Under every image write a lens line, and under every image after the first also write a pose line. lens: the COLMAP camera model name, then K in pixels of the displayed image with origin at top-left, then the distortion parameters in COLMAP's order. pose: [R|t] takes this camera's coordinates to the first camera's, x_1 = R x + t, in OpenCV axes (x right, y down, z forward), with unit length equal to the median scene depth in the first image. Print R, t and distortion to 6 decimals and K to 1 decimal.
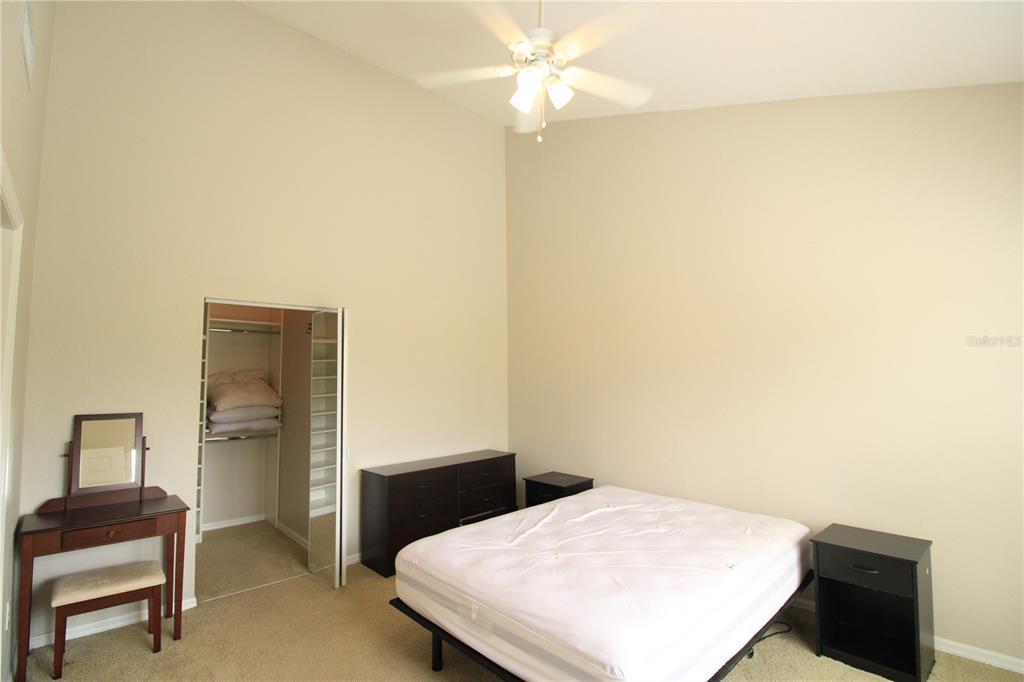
lens RADIAL K [[472.9, 0, 516.7], [0, 472.9, 339.5], [0, 0, 1]] dist [-0.006910, -0.009197]
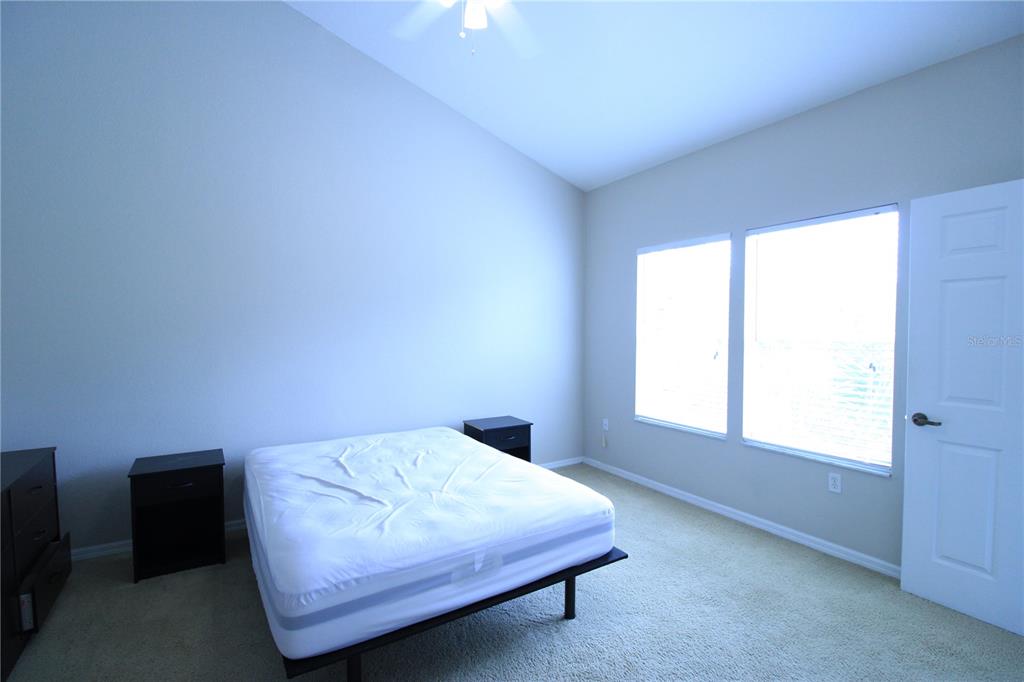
lens RADIAL K [[472.9, 0, 508.0], [0, 472.9, 342.8], [0, 0, 1]] dist [-0.006910, -0.009197]
pose [[0.207551, -0.038532, 0.977465, -0.731804], [-0.082849, 0.994941, 0.056813, 0.069133], [-0.974709, -0.092774, 0.203309, 0.600168]]
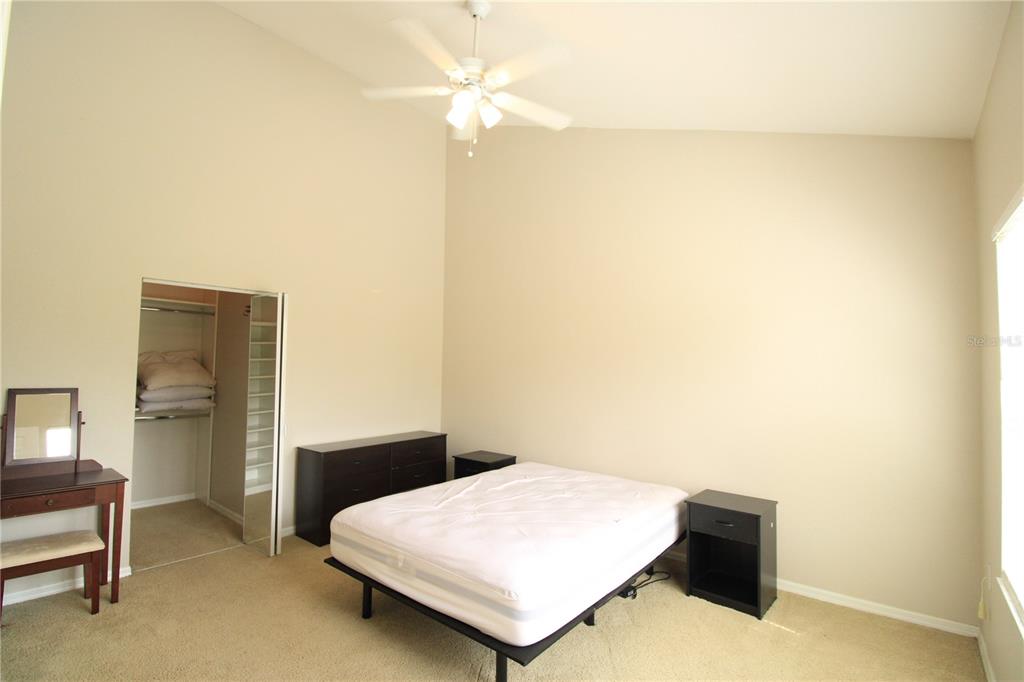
lens RADIAL K [[472.9, 0, 515.3], [0, 472.9, 341.8], [0, 0, 1]] dist [-0.006910, -0.009197]
pose [[0.992228, 0.030064, 0.120745, 0.025982], [-0.033309, 0.999134, 0.024947, -0.002166], [-0.119890, -0.028775, 0.992370, -0.135189]]
